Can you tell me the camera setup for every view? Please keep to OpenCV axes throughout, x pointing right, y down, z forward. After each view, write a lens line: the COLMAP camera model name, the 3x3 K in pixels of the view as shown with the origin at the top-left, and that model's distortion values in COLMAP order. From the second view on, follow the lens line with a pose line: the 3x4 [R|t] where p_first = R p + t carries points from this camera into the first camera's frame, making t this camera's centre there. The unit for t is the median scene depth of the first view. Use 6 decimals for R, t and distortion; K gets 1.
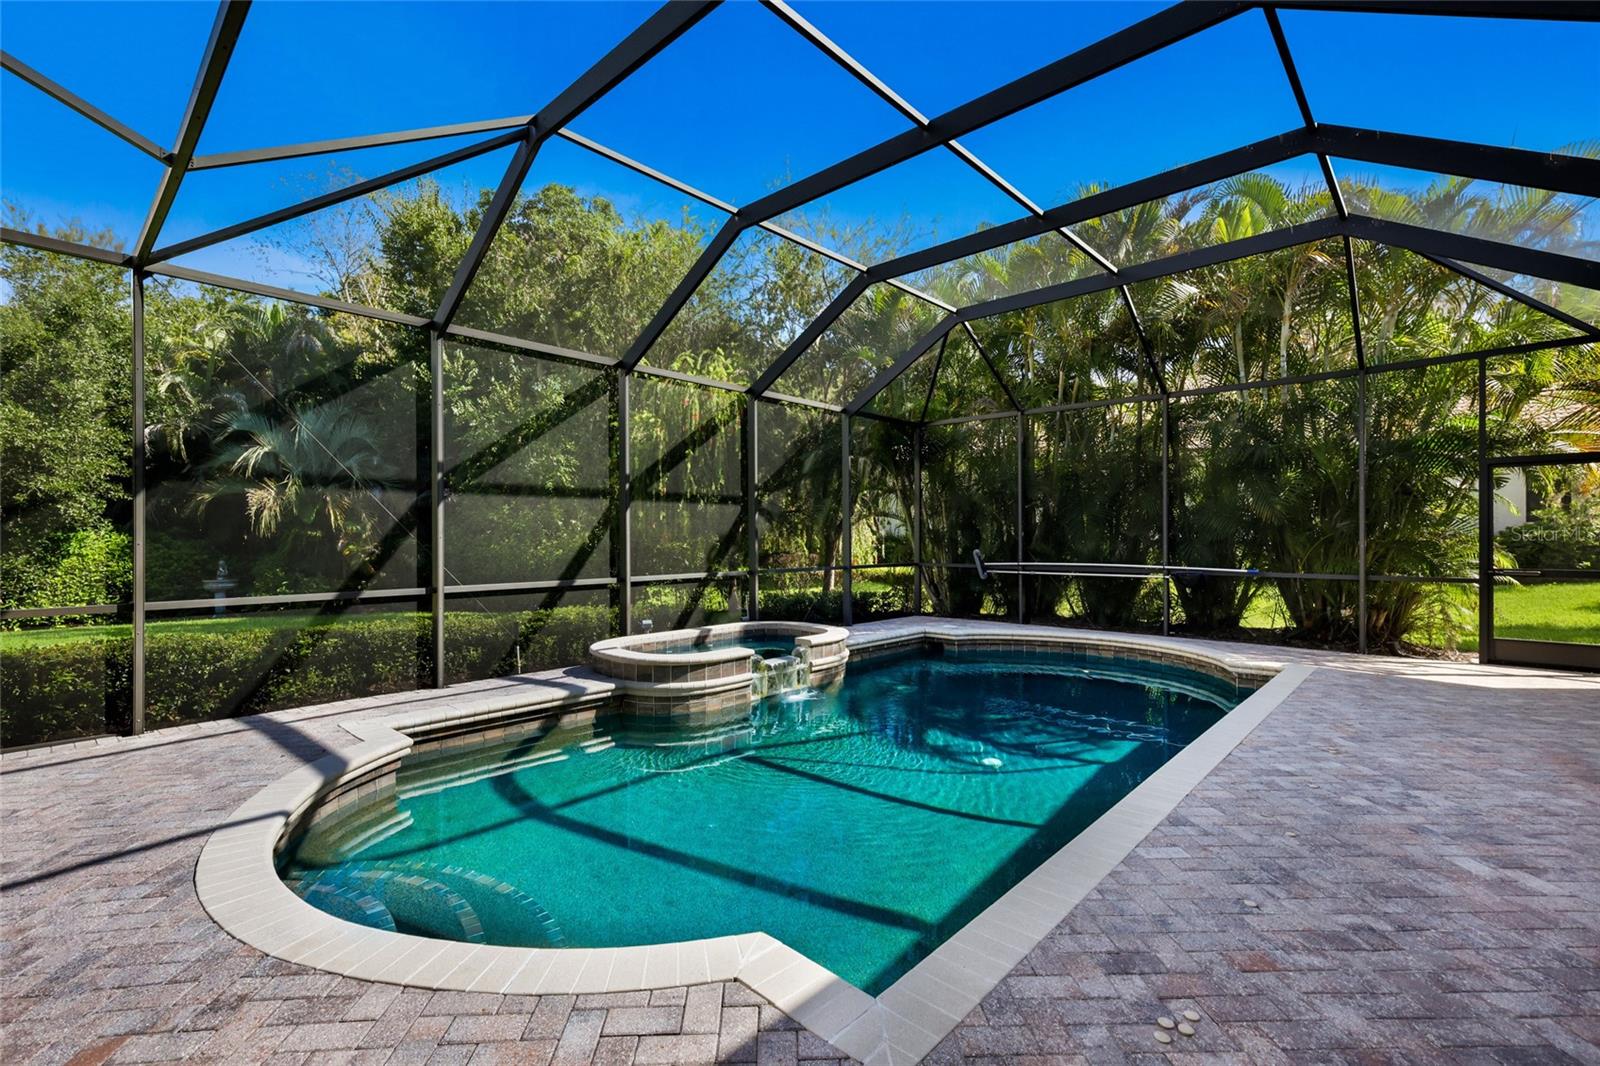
lens RADIAL K [[704.0, 0, 800.0], [0, 704.0, 533.0], [0, 0, 1]] dist [0.009288, -0.000322]
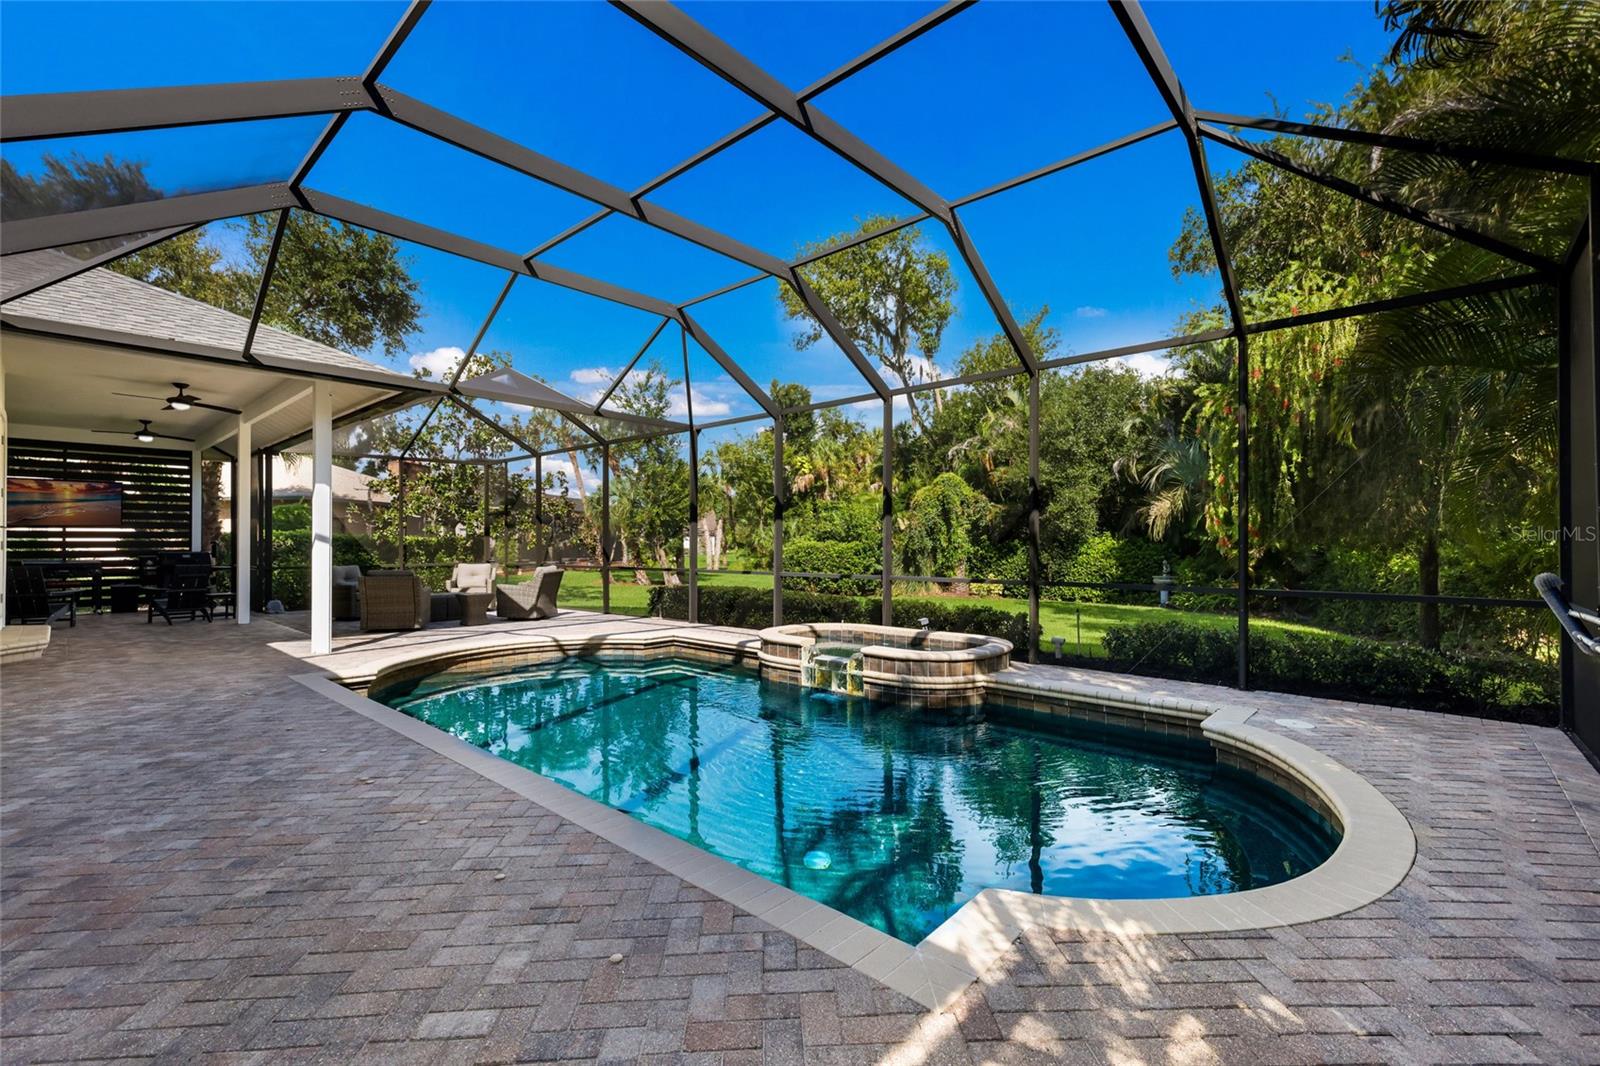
lens RADIAL K [[684.9, 0, 800.0], [0, 684.9, 533.0], [0, 0, 1]] dist [0.011094, 0.000132]
pose [[0.010432, -0.013781, -0.999851, 1.056869], [0.010676, 0.999850, -0.013670, 0.005983], [0.999889, -0.010532, 0.010578, 0.995683]]
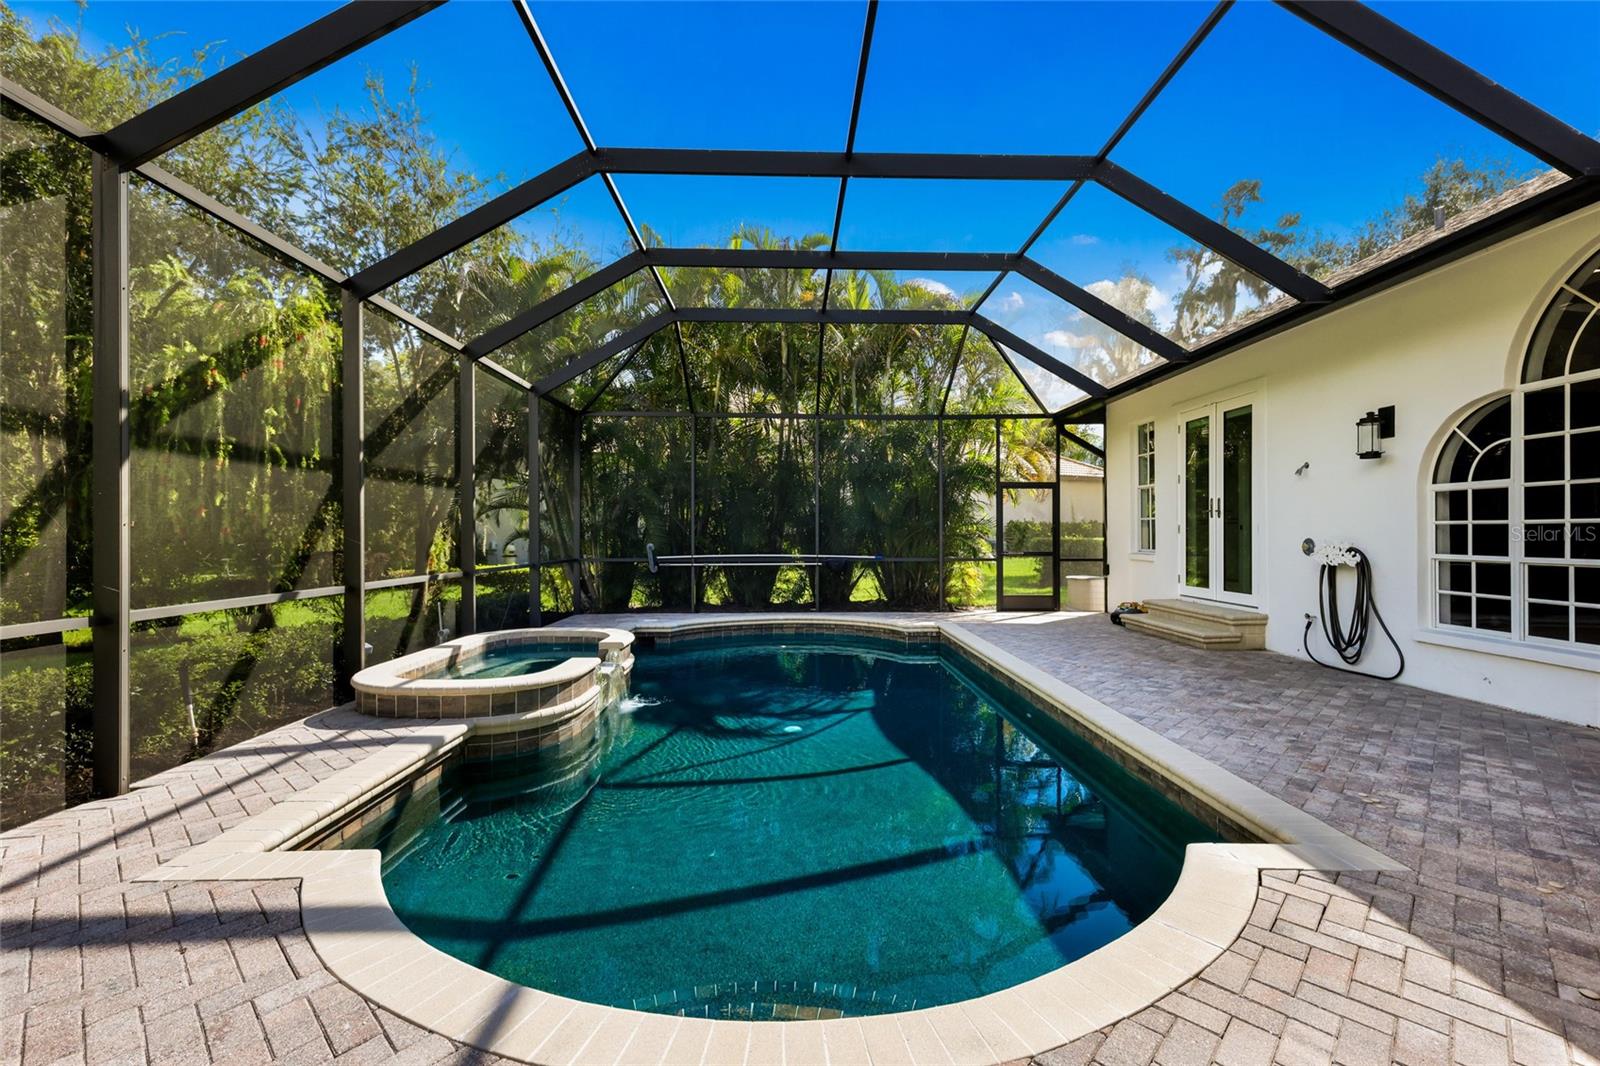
lens RADIAL K [[684.9, 0, 800.0], [0, 684.9, 533.0], [0, 0, 1]] dist [0.011094, 0.000132]
pose [[0.711083, 0.005013, 0.703090, -0.481497], [-0.008044, 0.999967, 0.001005, 0.006756], [-0.703062, -0.006370, 0.711100, 0.214572]]
